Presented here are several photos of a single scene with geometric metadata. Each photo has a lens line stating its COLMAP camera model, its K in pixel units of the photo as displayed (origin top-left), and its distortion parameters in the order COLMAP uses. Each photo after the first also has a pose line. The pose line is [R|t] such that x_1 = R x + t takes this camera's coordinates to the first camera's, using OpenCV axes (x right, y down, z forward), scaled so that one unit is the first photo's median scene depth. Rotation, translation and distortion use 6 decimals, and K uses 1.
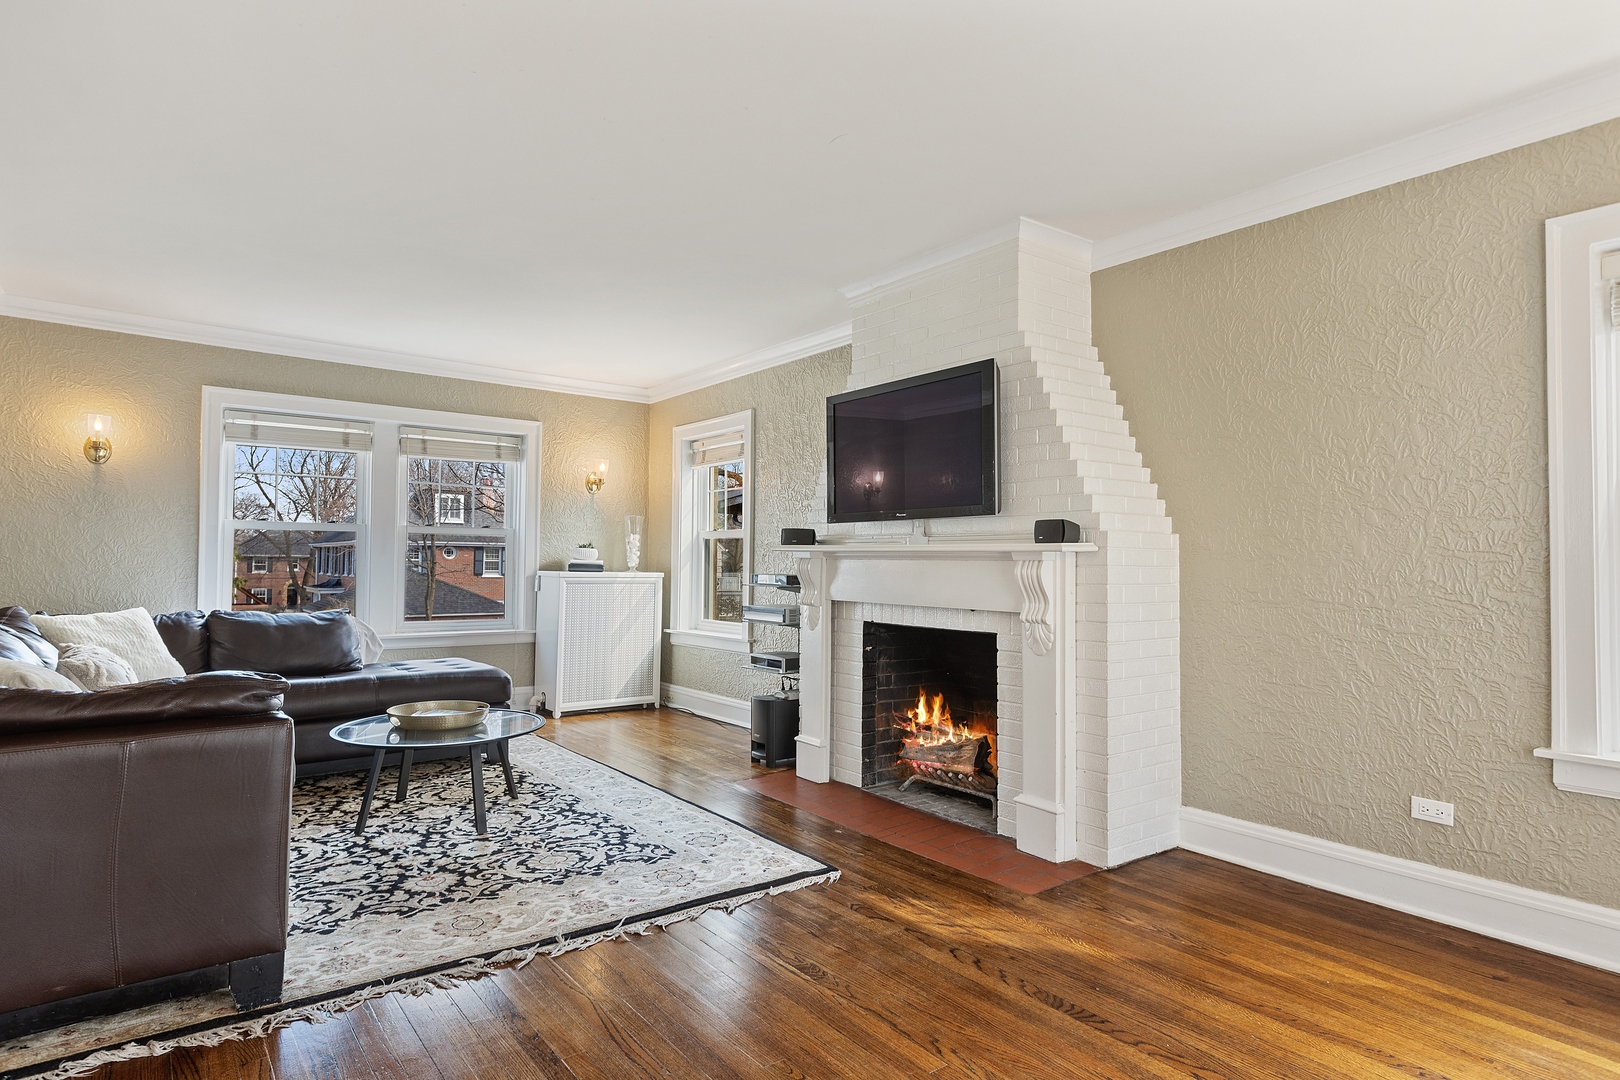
lens RADIAL K [[893.5, 0, 800.8], [0, 893.5, 535.9], [0, 0, 1]] dist [0.013745, -0.001415]
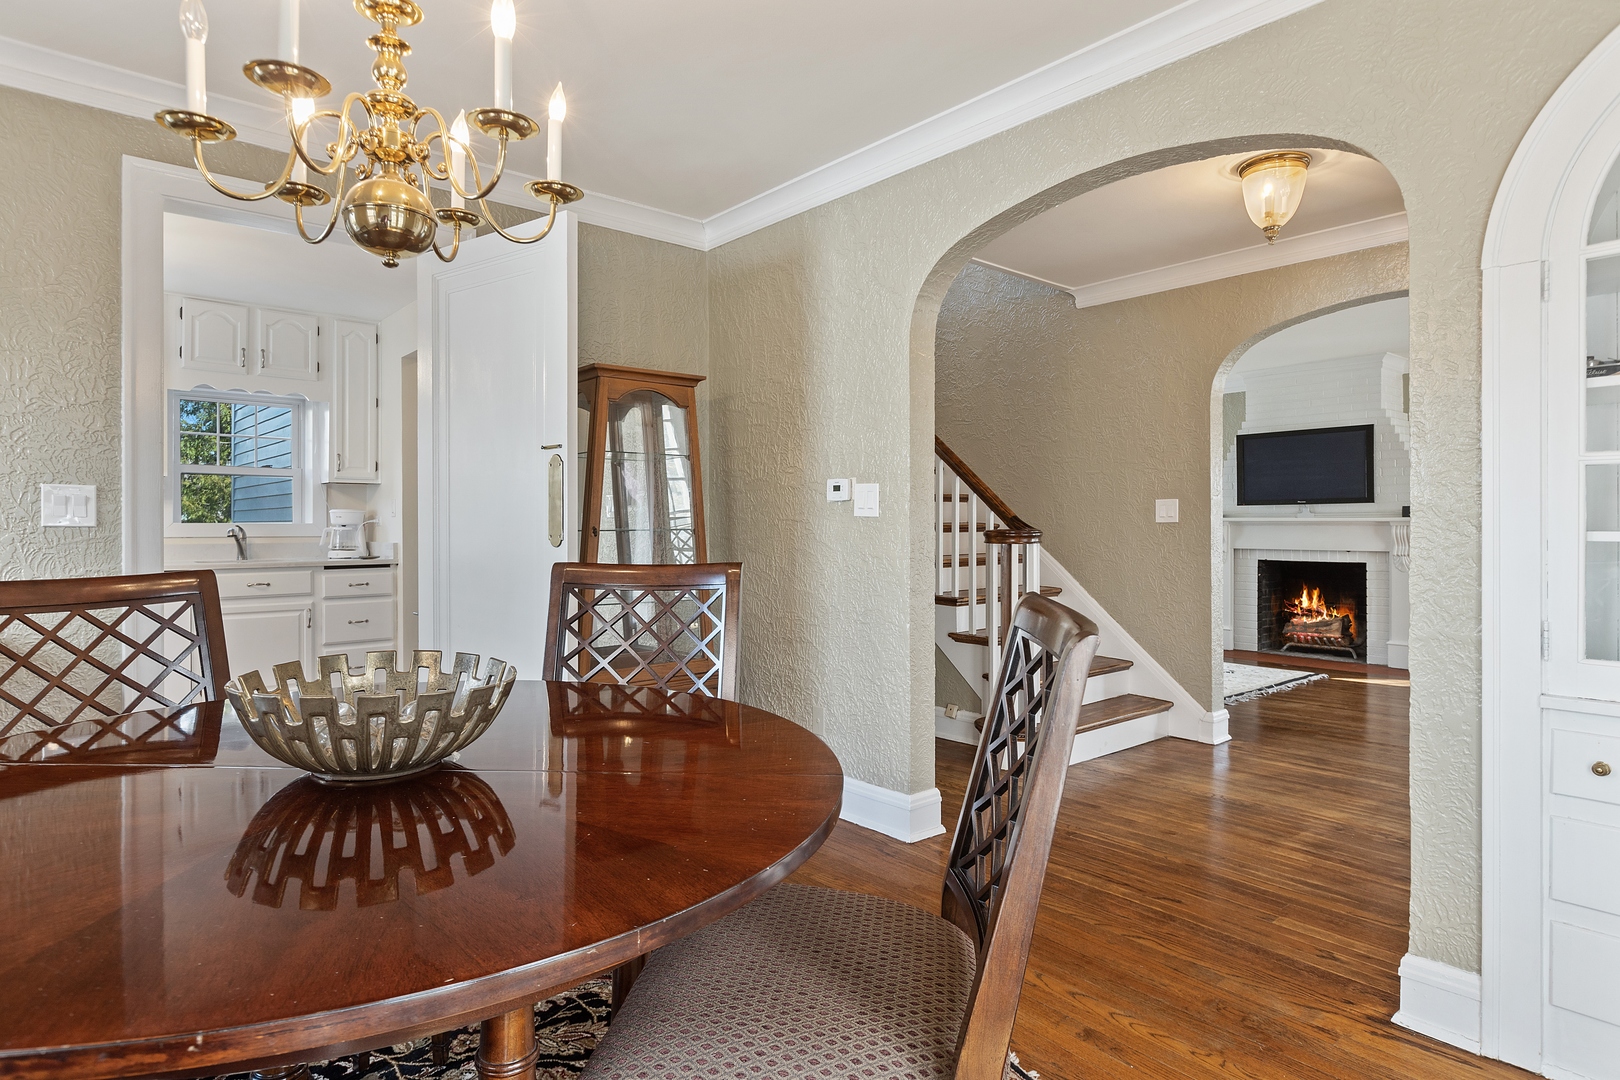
lens RADIAL K [[893.5, 0, 806.9], [0, 893.5, 523.9], [0, 0, 1]] dist [0.013745, -0.001415]
pose [[0.998269, -0.017961, 0.055997, -1.267032], [0.016100, 0.999309, 0.033494, -0.071326], [-0.056560, -0.032534, 0.997869, -1.018955]]
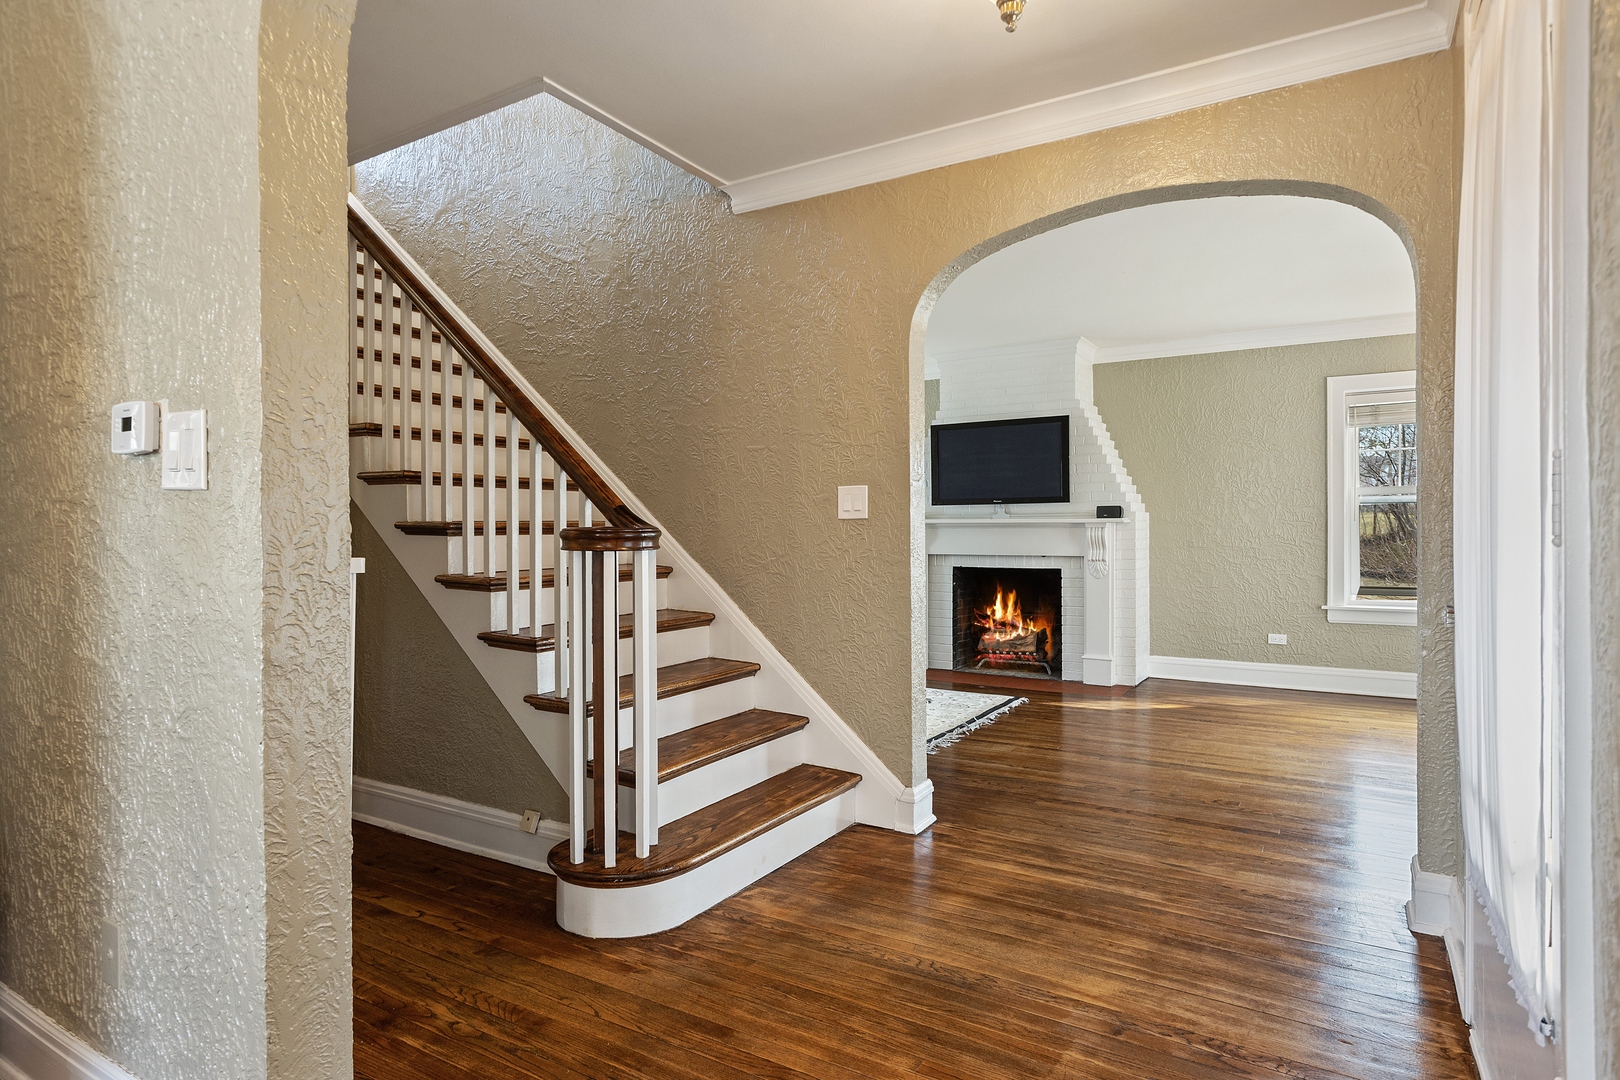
lens RADIAL K [[893.5, 0, 808.8], [0, 893.5, 525.9], [0, 0, 1]] dist [0.013745, -0.001415]
pose [[0.928918, -0.016481, 0.369919, -1.025285], [0.005603, 0.999520, 0.030462, -0.038419], [-0.370243, -0.026224, 0.928565, -0.528049]]
